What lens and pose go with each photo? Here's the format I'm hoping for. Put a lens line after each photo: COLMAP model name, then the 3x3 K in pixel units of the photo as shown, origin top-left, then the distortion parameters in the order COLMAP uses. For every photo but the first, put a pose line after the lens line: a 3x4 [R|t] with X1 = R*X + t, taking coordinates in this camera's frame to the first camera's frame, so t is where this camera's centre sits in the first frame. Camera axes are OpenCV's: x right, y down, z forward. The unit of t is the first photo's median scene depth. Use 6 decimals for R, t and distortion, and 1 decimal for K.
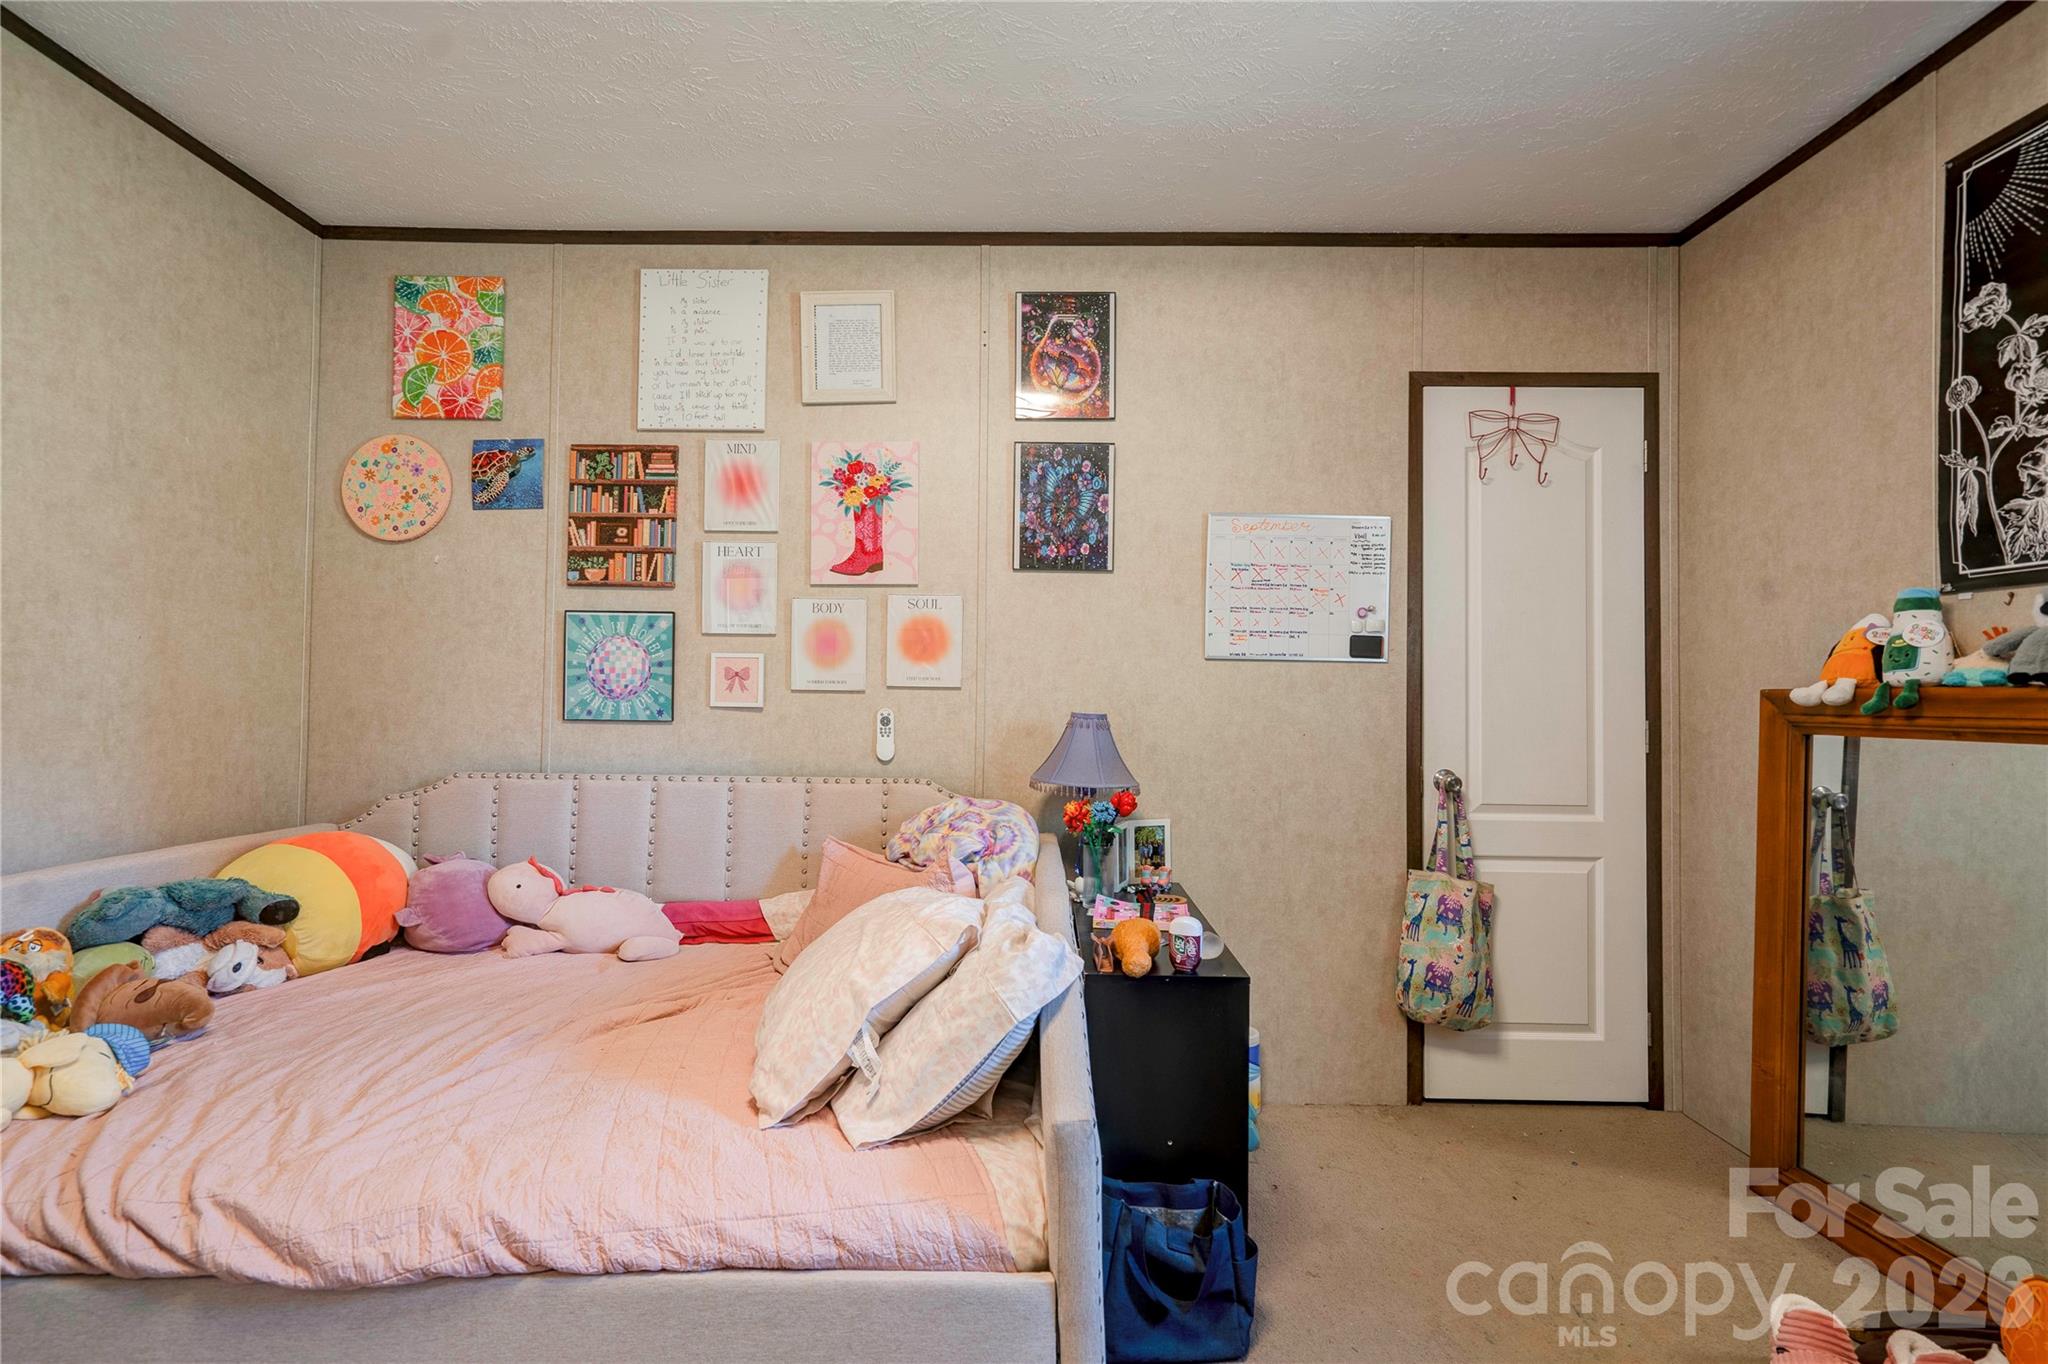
lens RADIAL K [[949.4, 0, 1012.8], [0, 949.4, 677.0], [0, 0, 1]] dist [-0.016909, 0.015210]
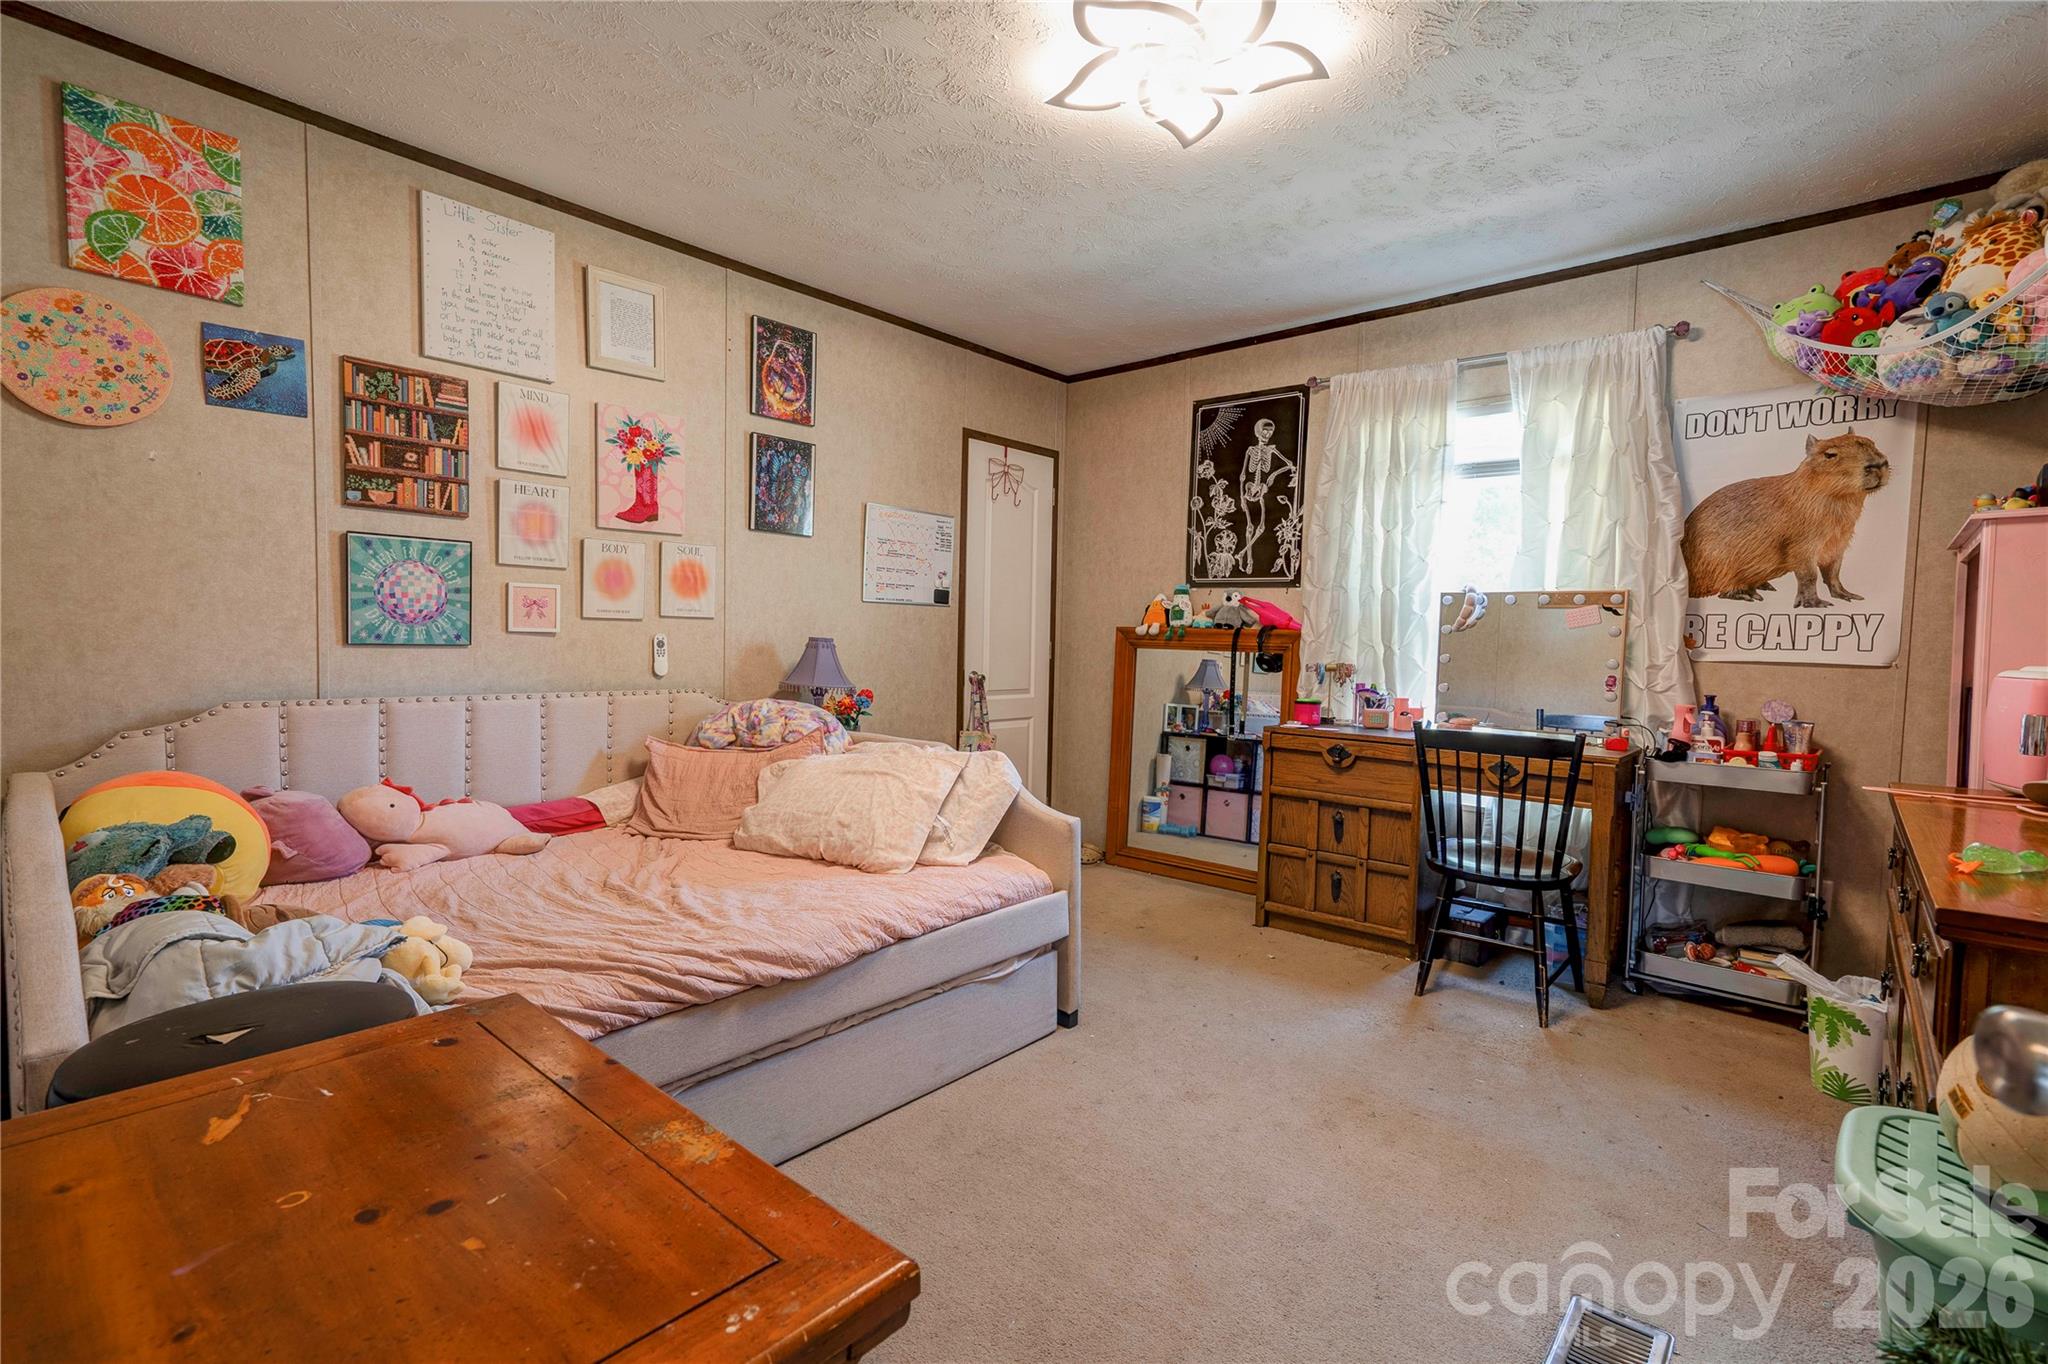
lens RADIAL K [[949.4, 0, 1012.8], [0, 949.4, 677.0], [0, 0, 1]] dist [-0.016909, 0.015210]
pose [[0.653075, -0.030285, 0.756687, -0.764937], [-0.033345, 0.997081, 0.068686, -0.010627], [-0.756559, -0.070089, 0.650159, -0.152046]]
